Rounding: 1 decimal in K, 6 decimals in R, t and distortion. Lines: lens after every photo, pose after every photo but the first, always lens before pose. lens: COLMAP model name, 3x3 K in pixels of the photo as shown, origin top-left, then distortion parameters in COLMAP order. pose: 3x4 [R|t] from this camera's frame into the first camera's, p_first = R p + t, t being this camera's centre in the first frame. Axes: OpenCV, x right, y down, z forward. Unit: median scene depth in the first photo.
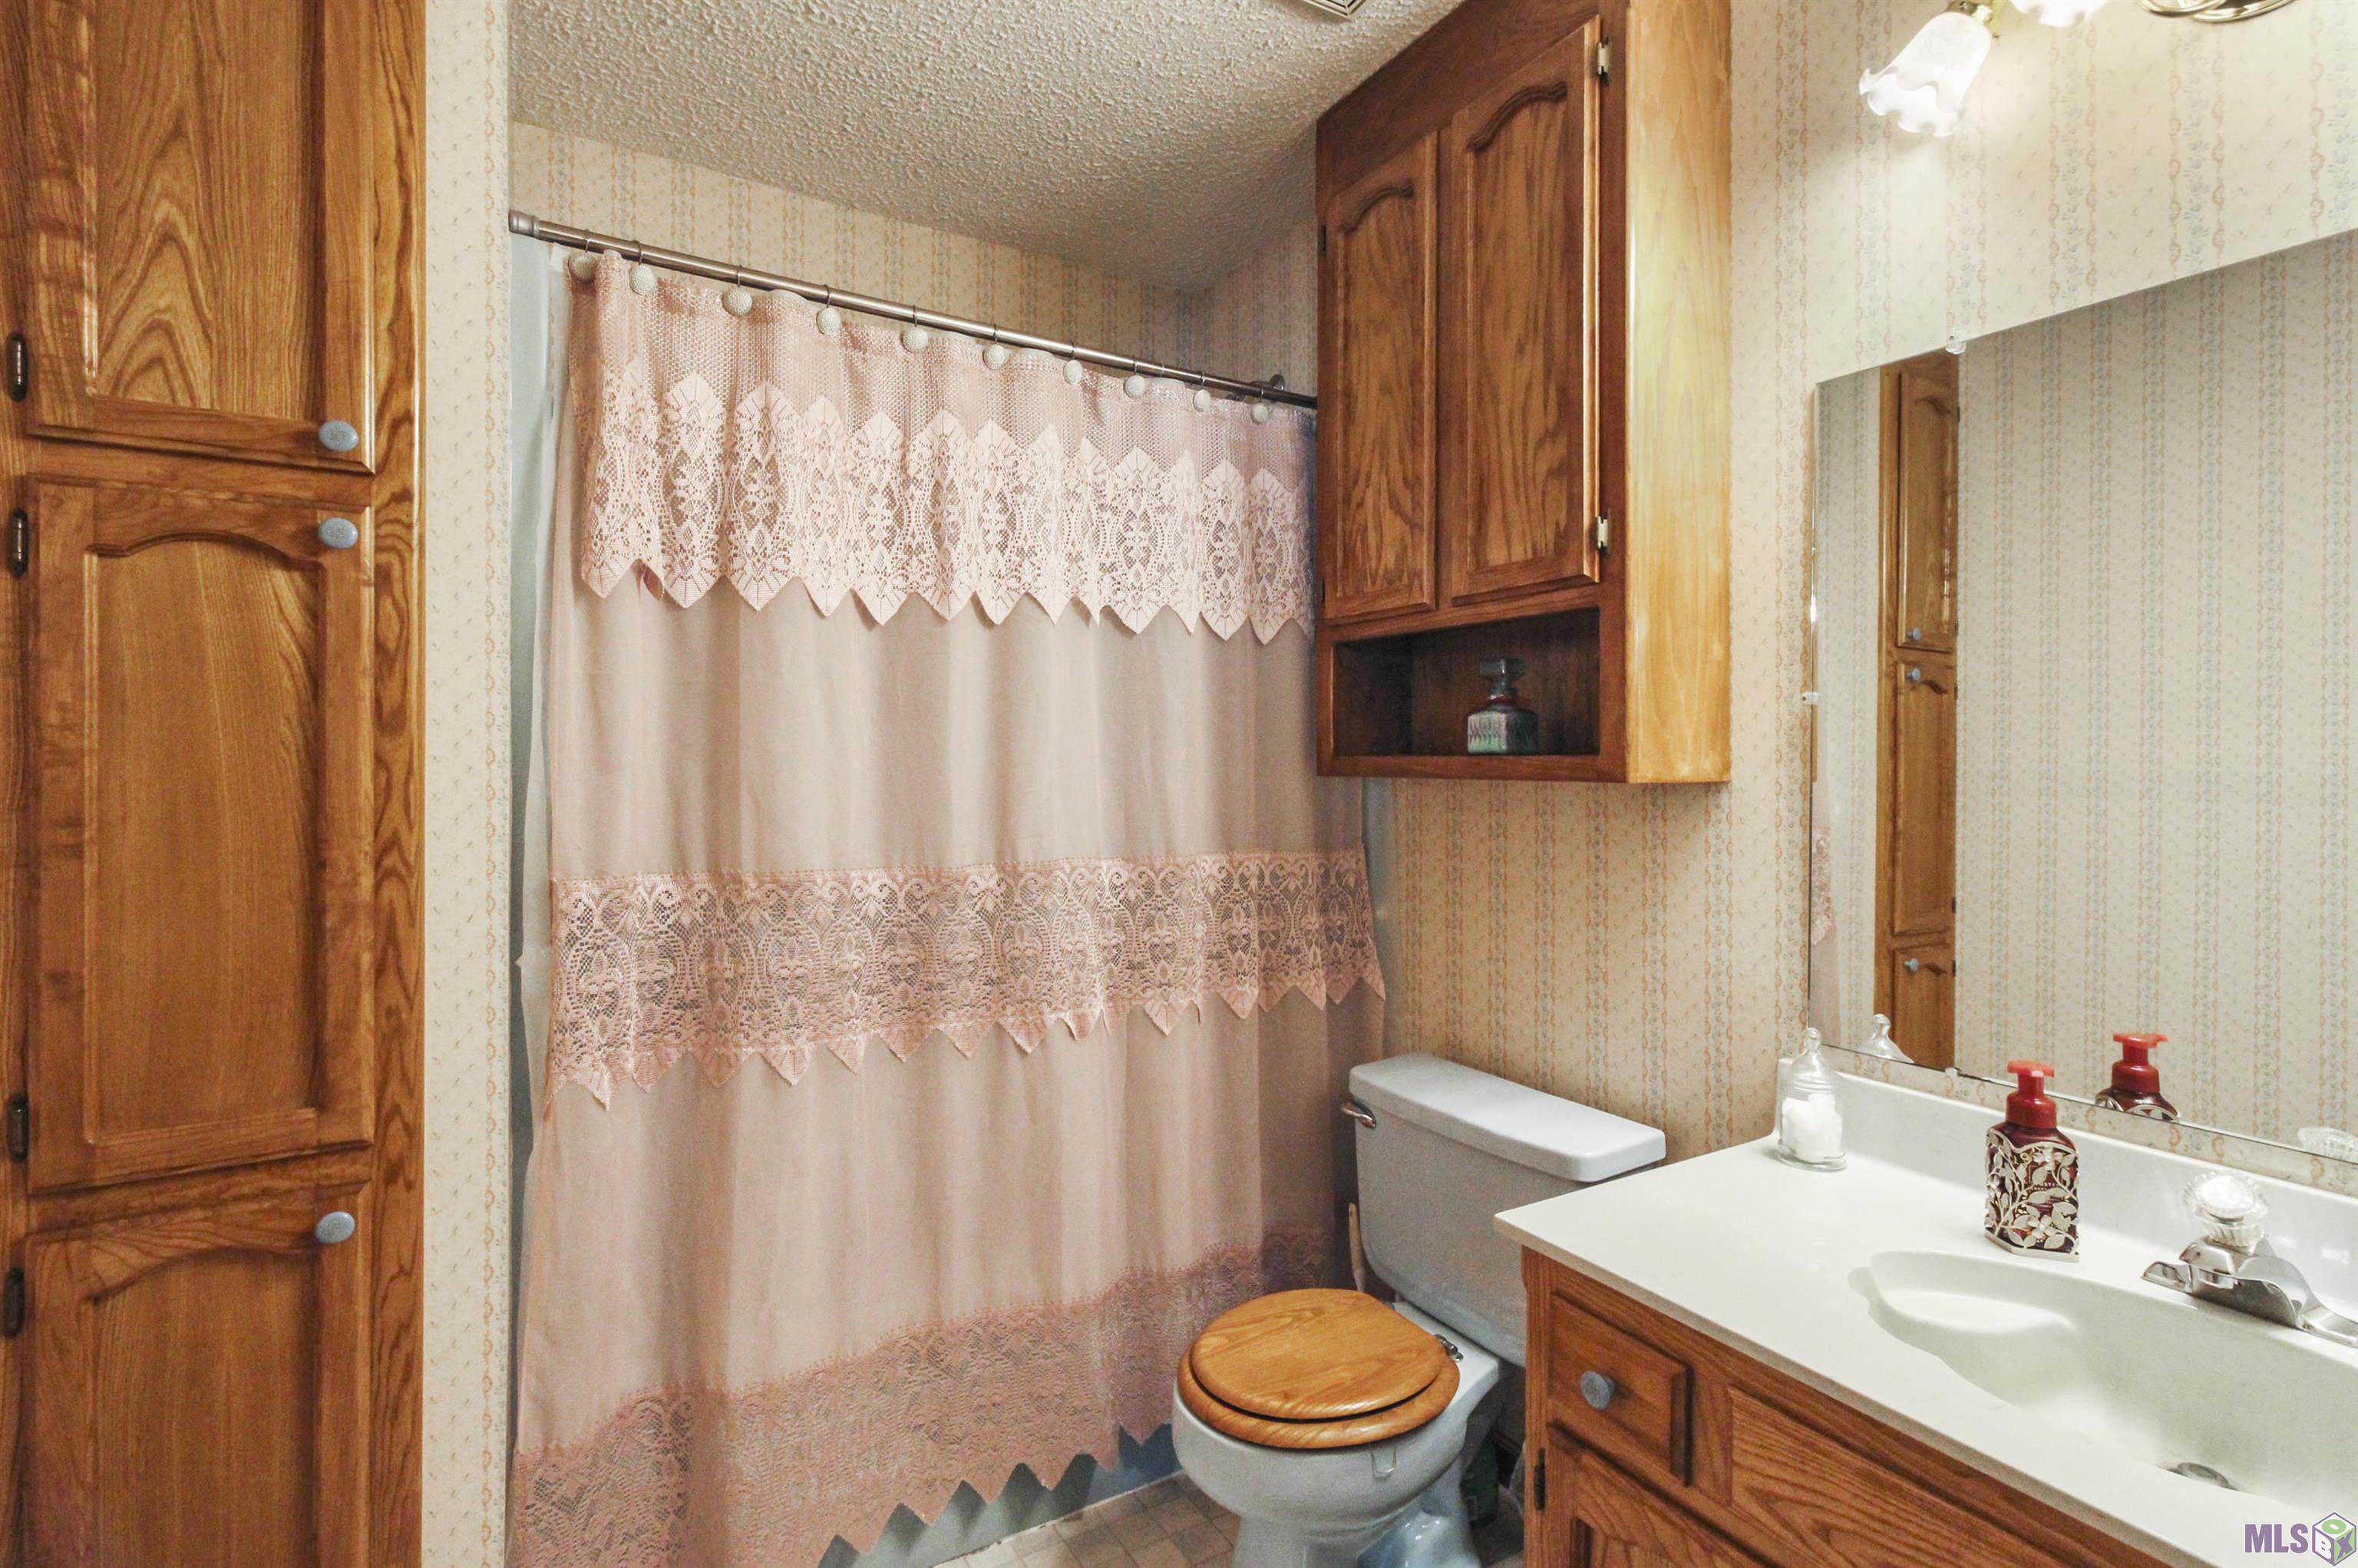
lens RADIAL K [[1097.4, 0, 1184.5], [0, 1097.4, 778.4], [0, 0, 1]] dist [0.001895, 0.000887]
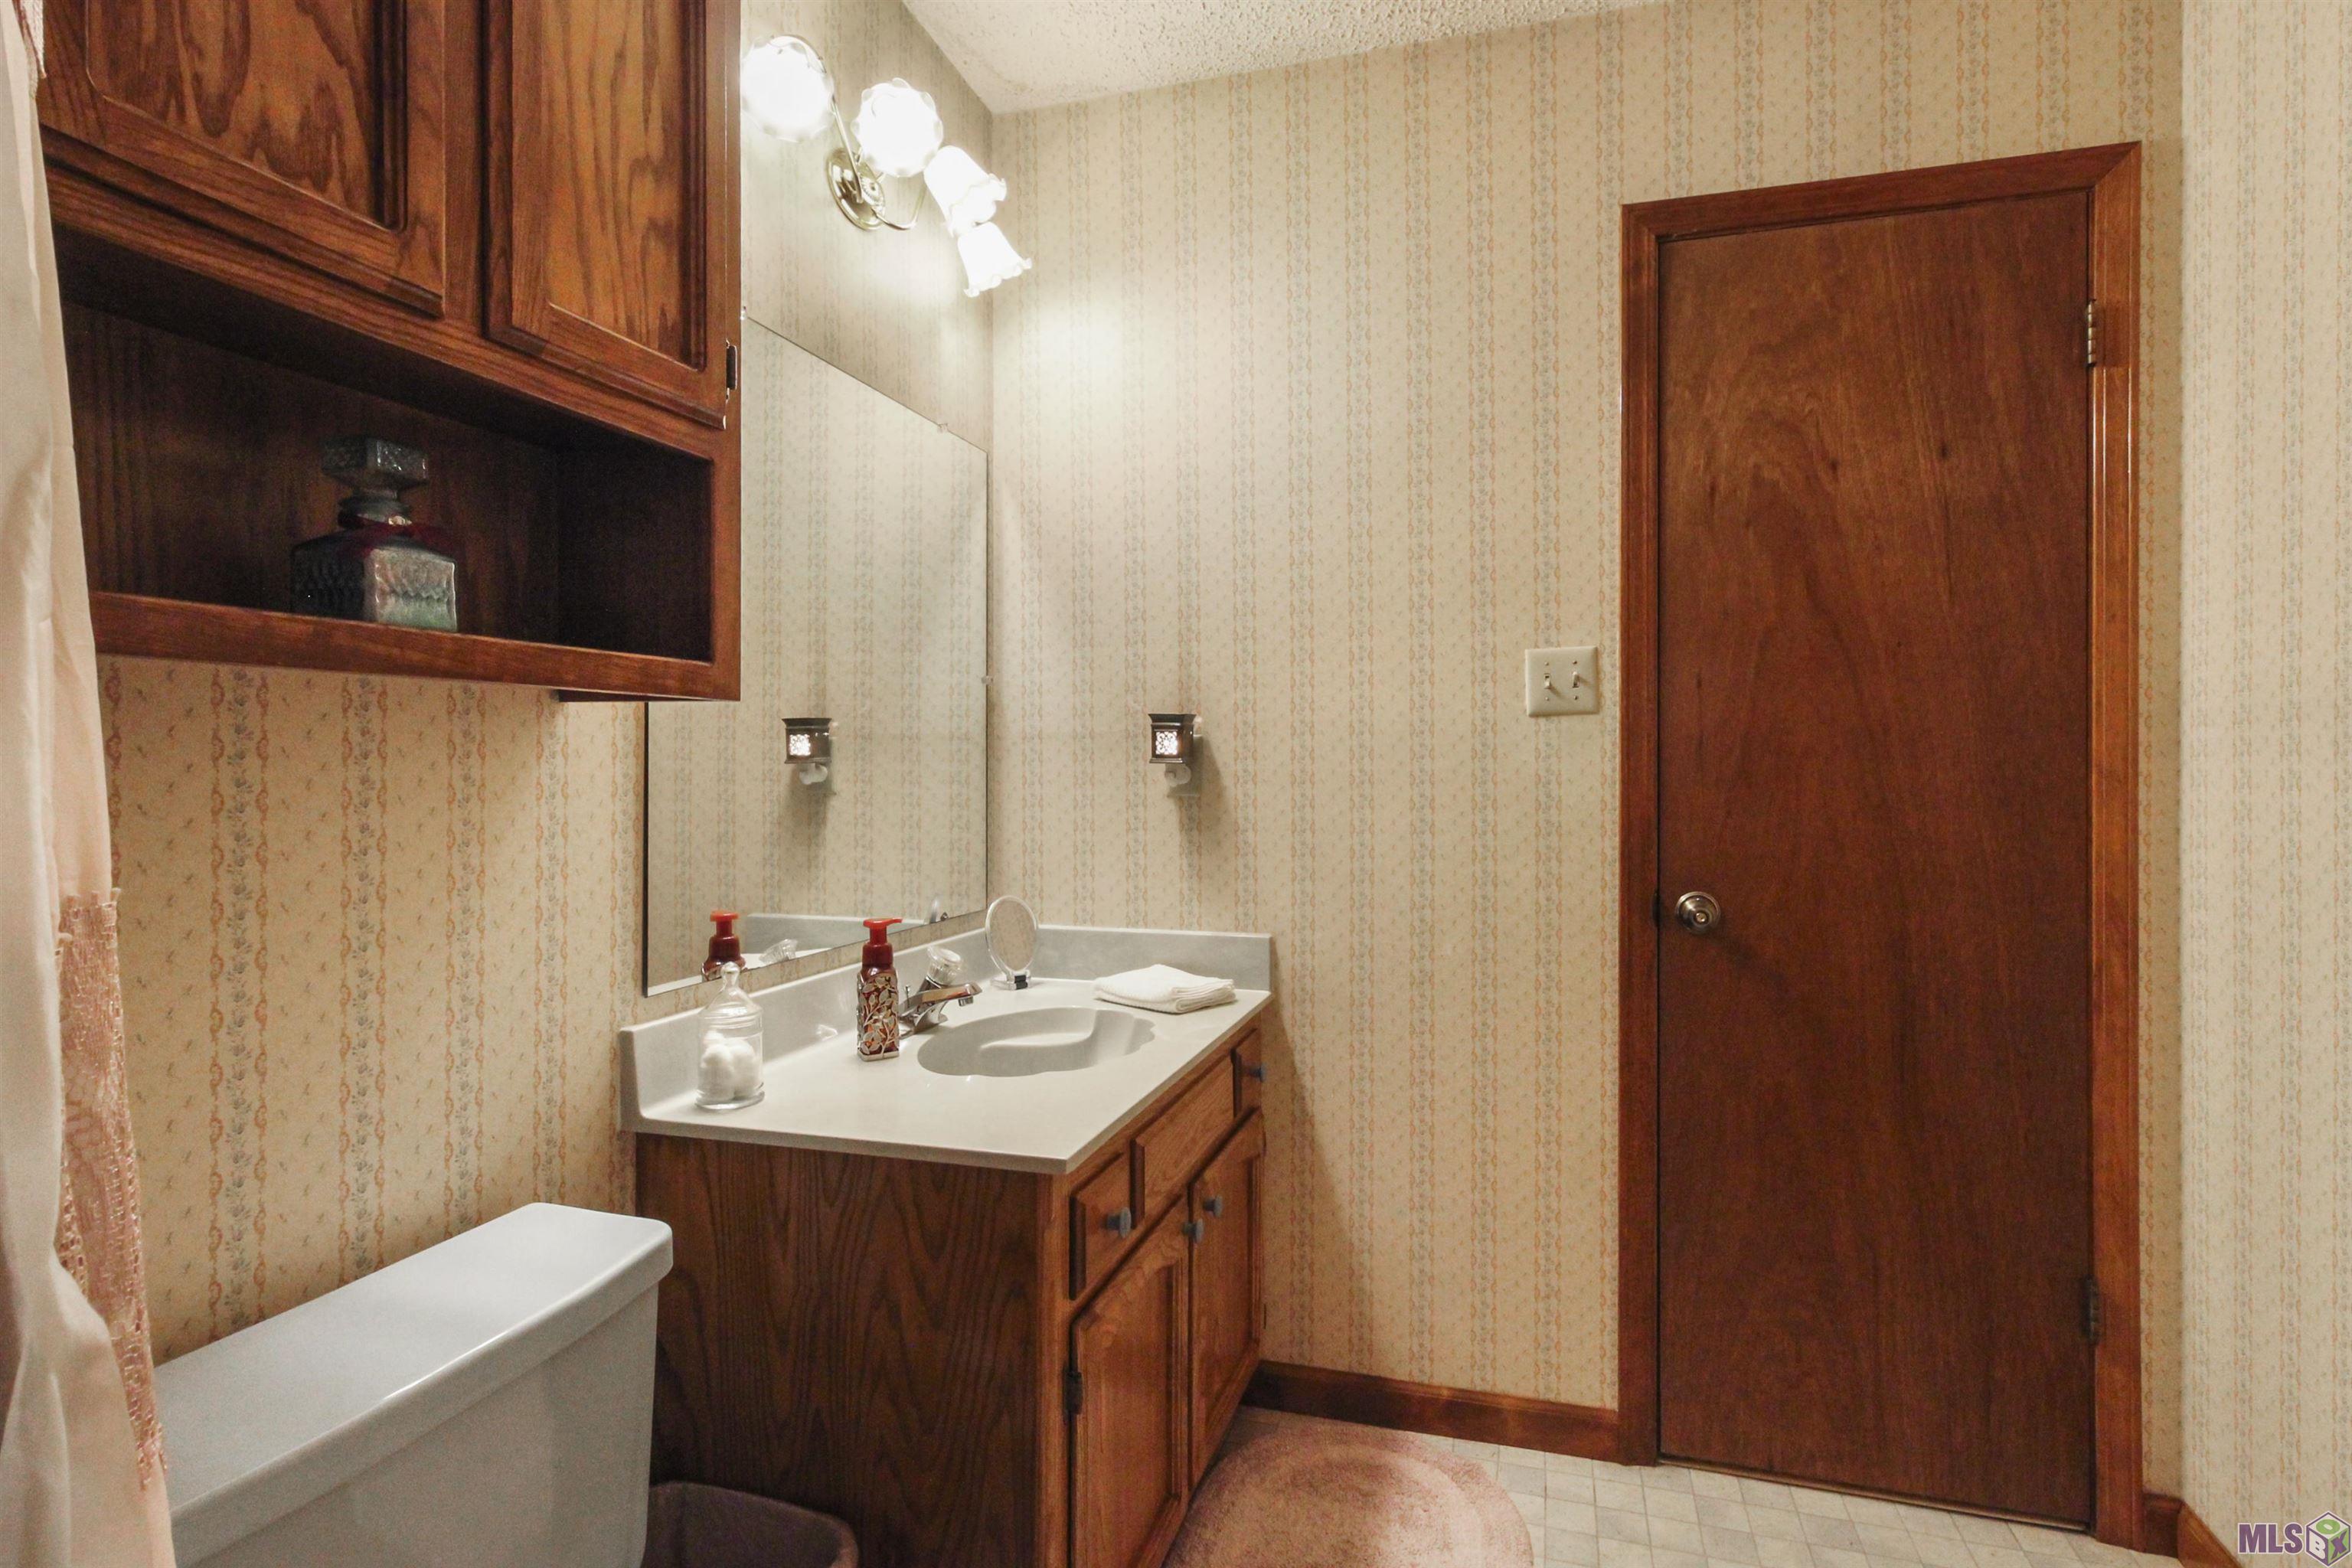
lens RADIAL K [[1155.7, 0, 1187.7], [0, 1155.7, 785.1], [0, 0, 1]] dist [0.001706, 0.001496]
pose [[-0.675205, -0.021180, 0.737326, -0.393669], [0.005986, 0.999397, 0.034190, 0.034925], [-0.737606, 0.027499, -0.674671, 1.209548]]
